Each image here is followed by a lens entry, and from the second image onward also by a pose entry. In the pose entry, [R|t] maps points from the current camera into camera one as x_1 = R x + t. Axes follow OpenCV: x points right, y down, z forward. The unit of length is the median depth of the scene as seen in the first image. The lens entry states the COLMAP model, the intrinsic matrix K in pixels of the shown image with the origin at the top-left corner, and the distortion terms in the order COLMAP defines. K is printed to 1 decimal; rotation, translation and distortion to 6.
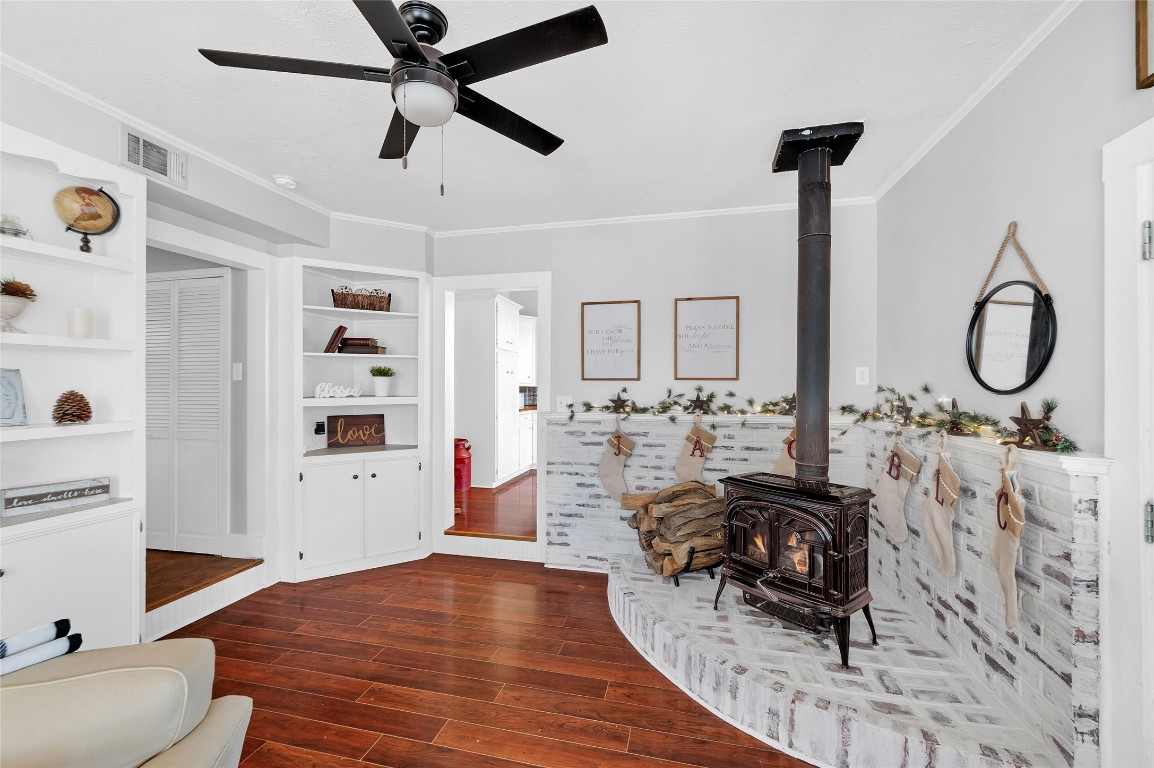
lens RADIAL K [[480.0, 0, 577.0], [0, 480.0, 384.0], [0, 0, 1]] dist [0.000072, 0.000128]
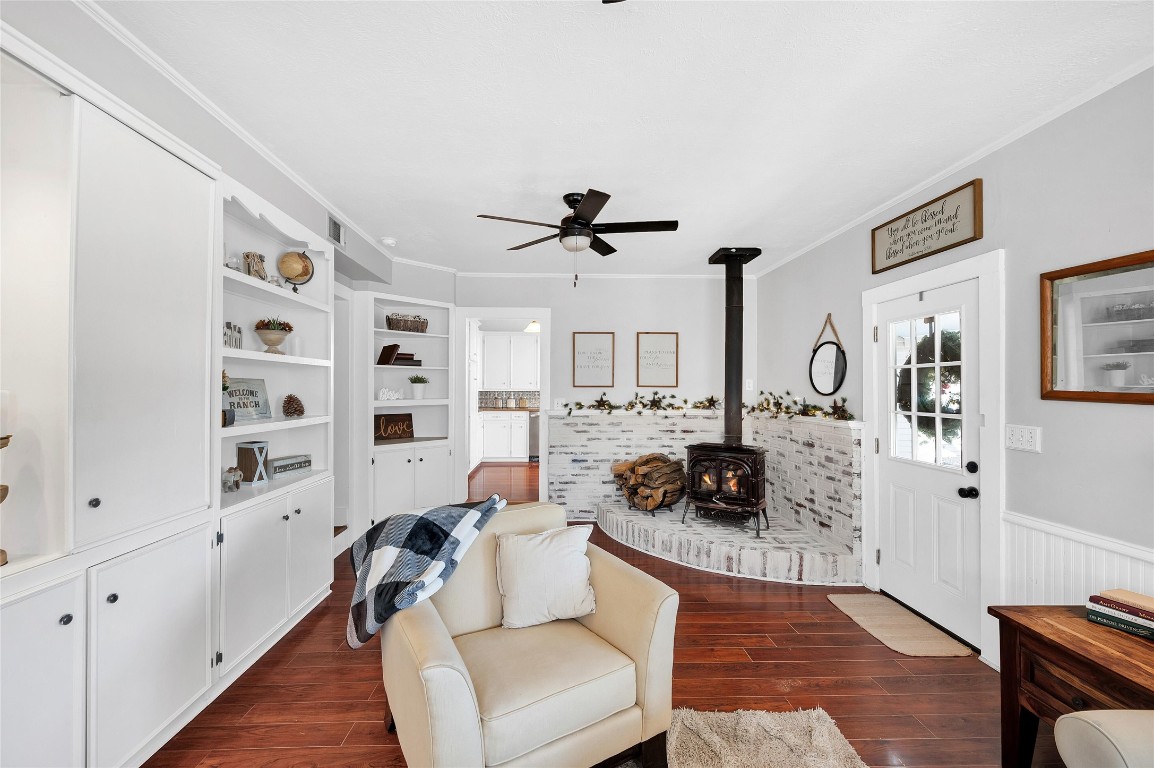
lens RADIAL K [[480.0, 0, 577.0], [0, 480.0, 384.0], [0, 0, 1]] dist [0.000072, 0.000128]
pose [[0.962076, 0.004592, 0.272744, -0.518309], [-0.002251, 0.999958, -0.008896, -0.005520], [-0.272774, 0.007945, 0.962045, -0.511716]]
